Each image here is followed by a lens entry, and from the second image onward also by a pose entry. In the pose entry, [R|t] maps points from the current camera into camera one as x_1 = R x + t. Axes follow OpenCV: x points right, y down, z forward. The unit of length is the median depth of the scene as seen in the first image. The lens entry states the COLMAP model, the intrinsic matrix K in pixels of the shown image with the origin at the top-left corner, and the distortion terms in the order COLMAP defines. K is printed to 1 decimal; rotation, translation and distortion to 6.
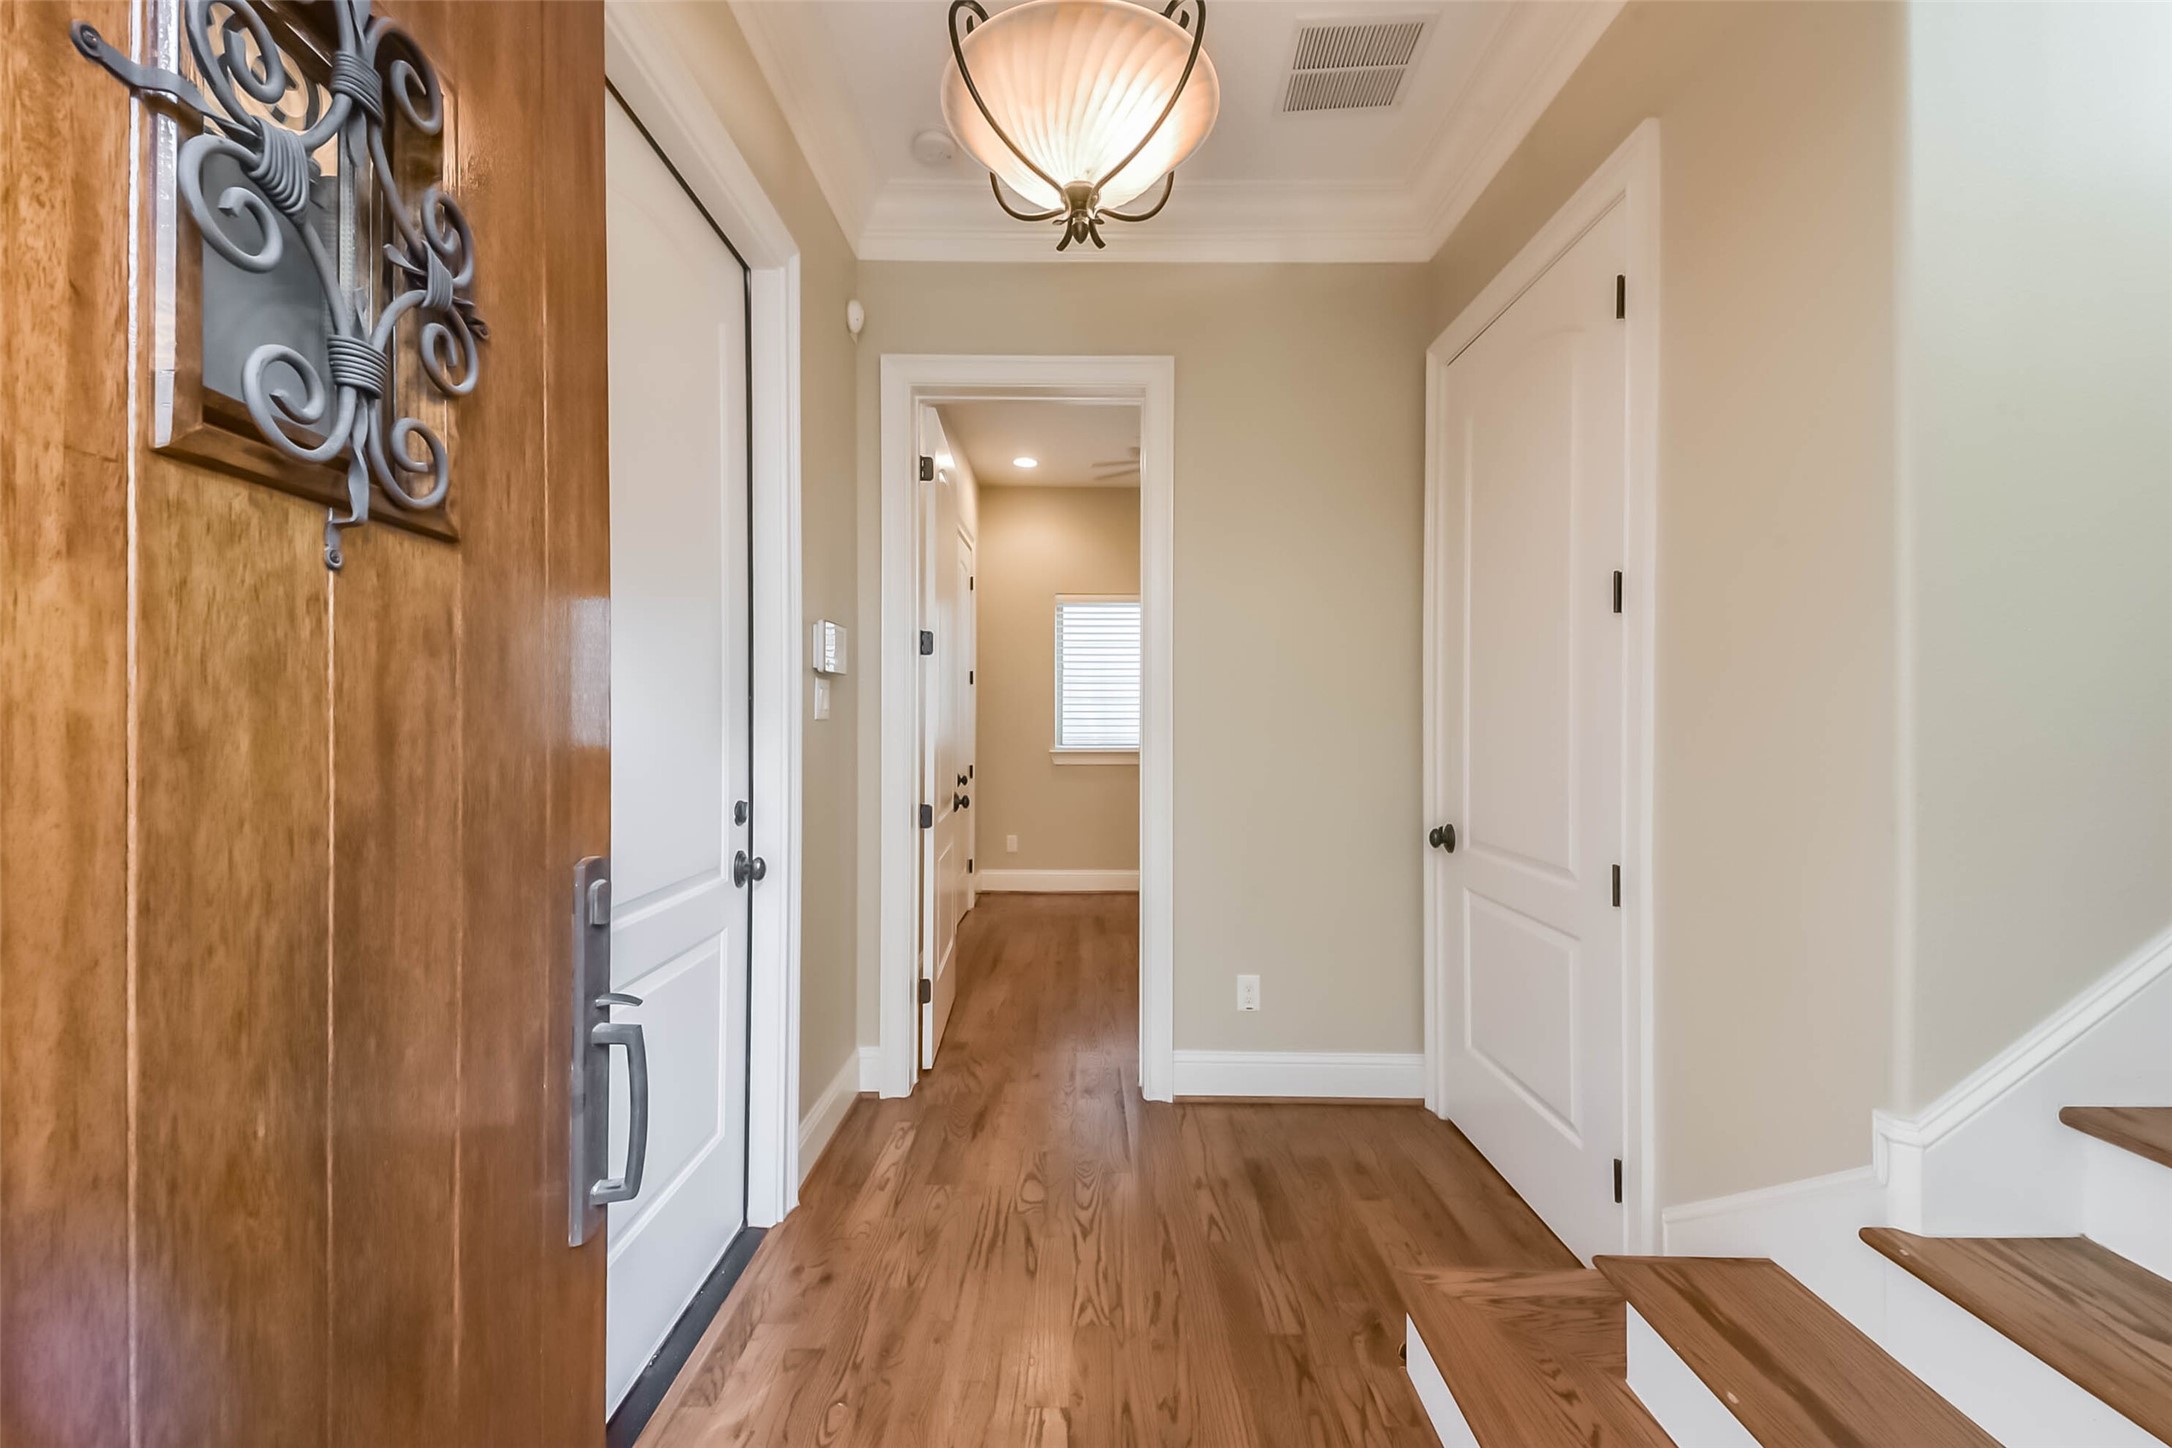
lens RADIAL K [[842.1, 0, 1083.4], [0, 842.1, 720.0], [0, 0, 1]] dist [0.053870, -0.019636]
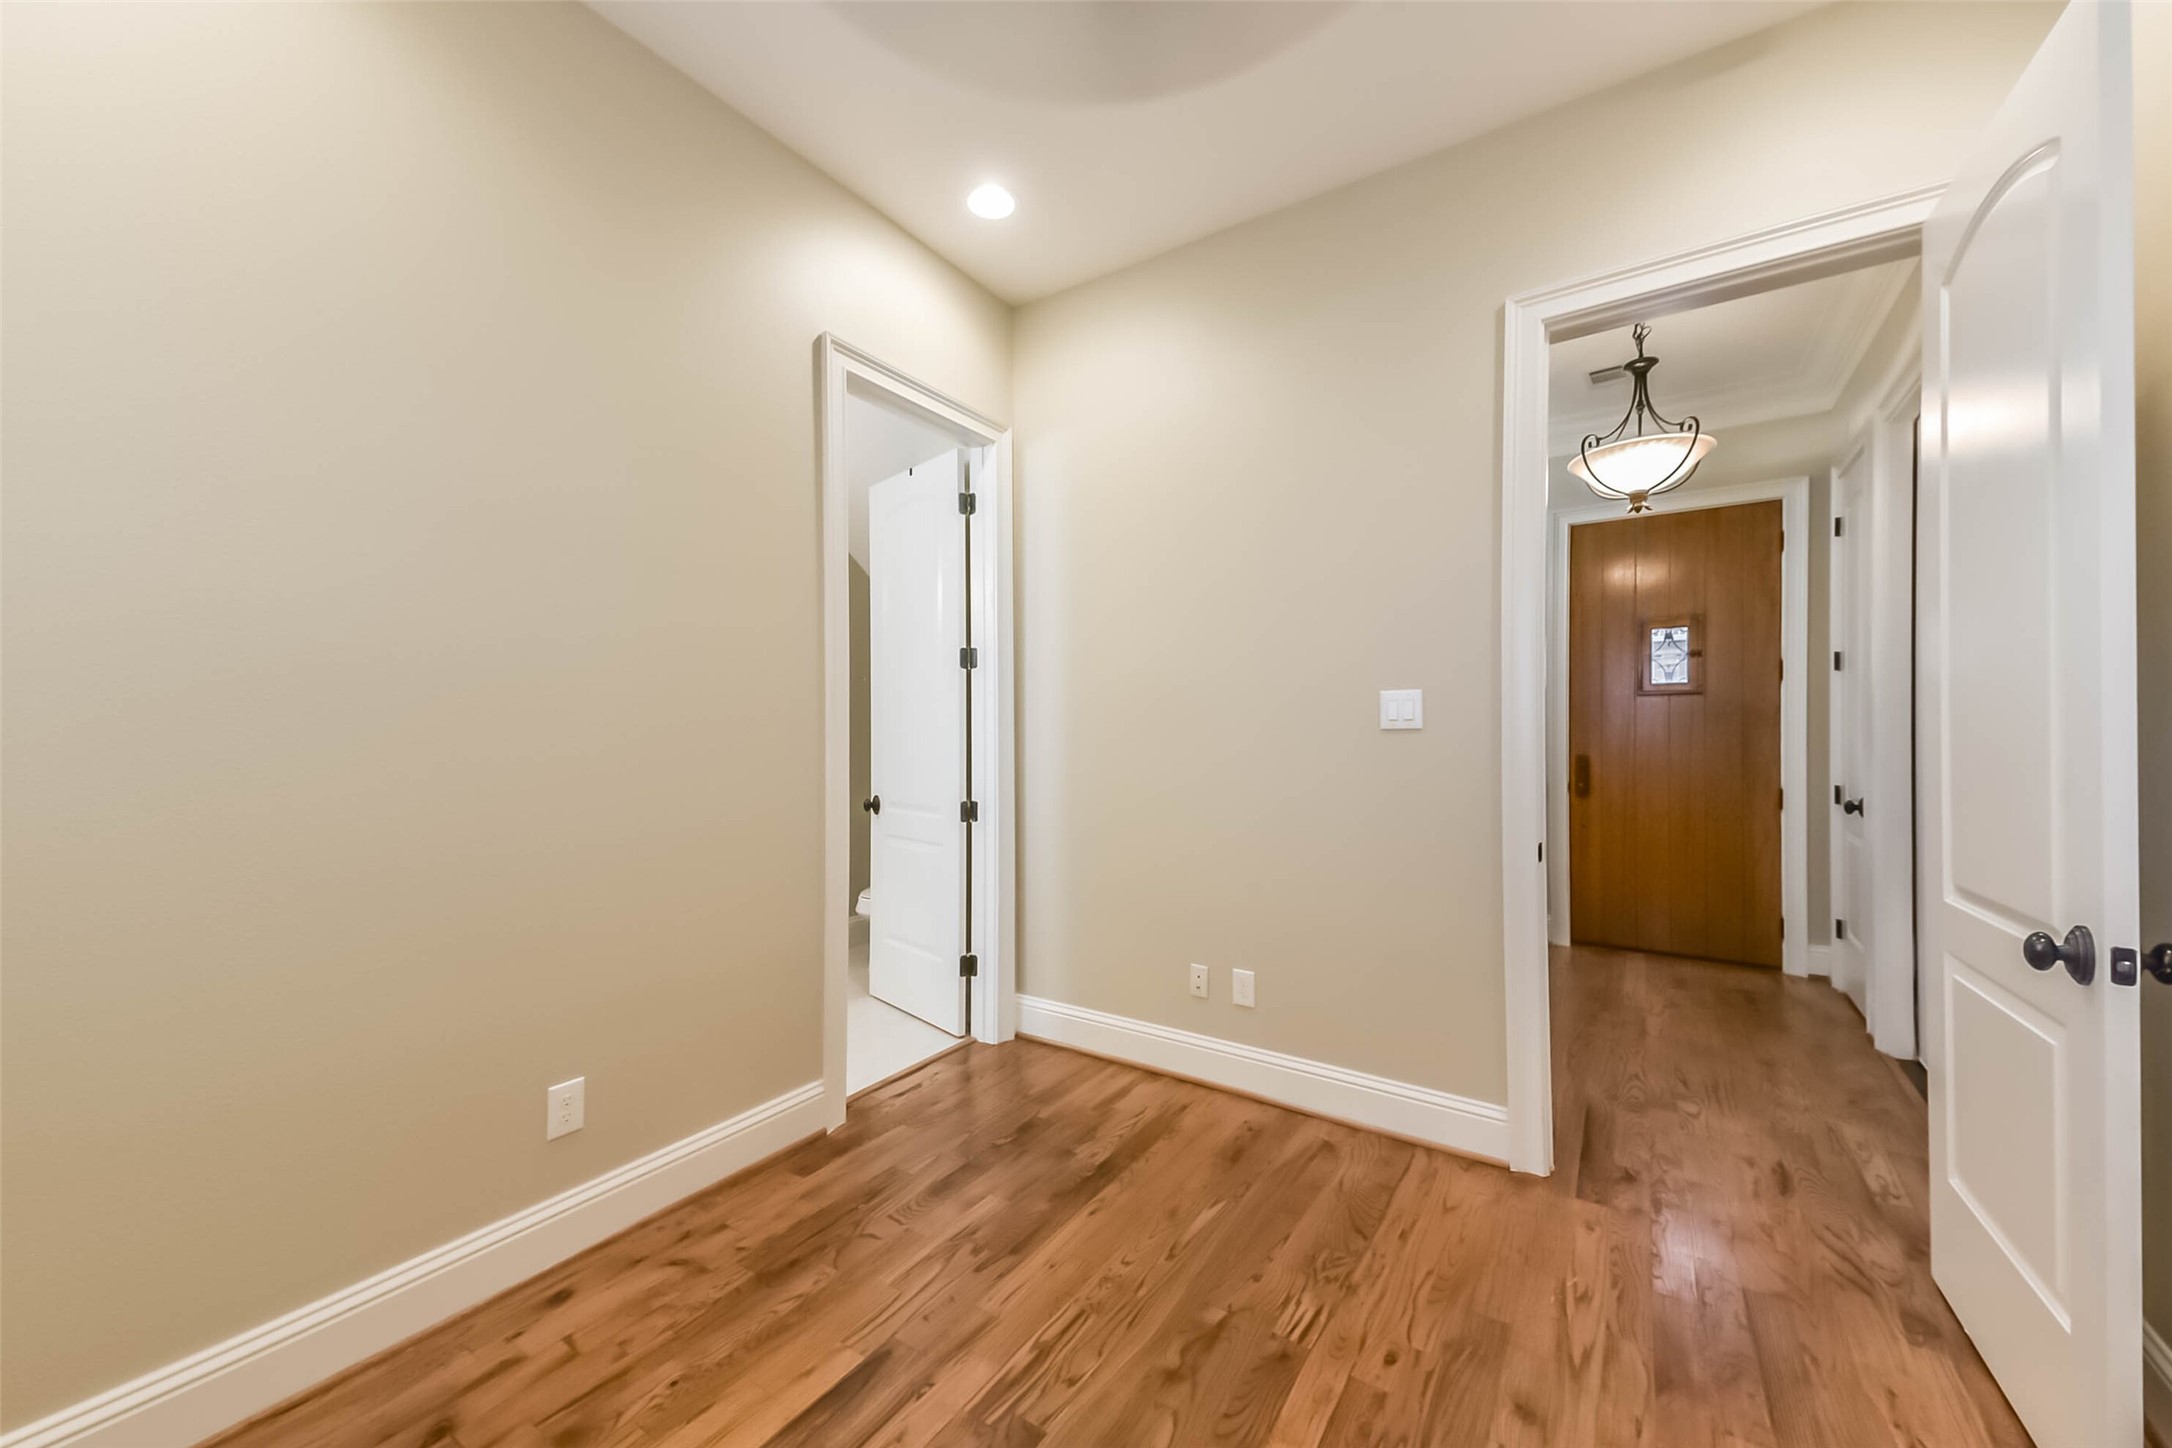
lens RADIAL K [[842.1, 0, 1083.4], [0, 842.1, 720.0], [0, 0, 1]] dist [0.053870, -0.019636]
pose [[-0.836116, 0.001655, 0.548551, -0.014615], [-0.000033, 0.999995, -0.003067, 0.008977], [-0.548553, -0.002583, -0.836112, 2.300497]]
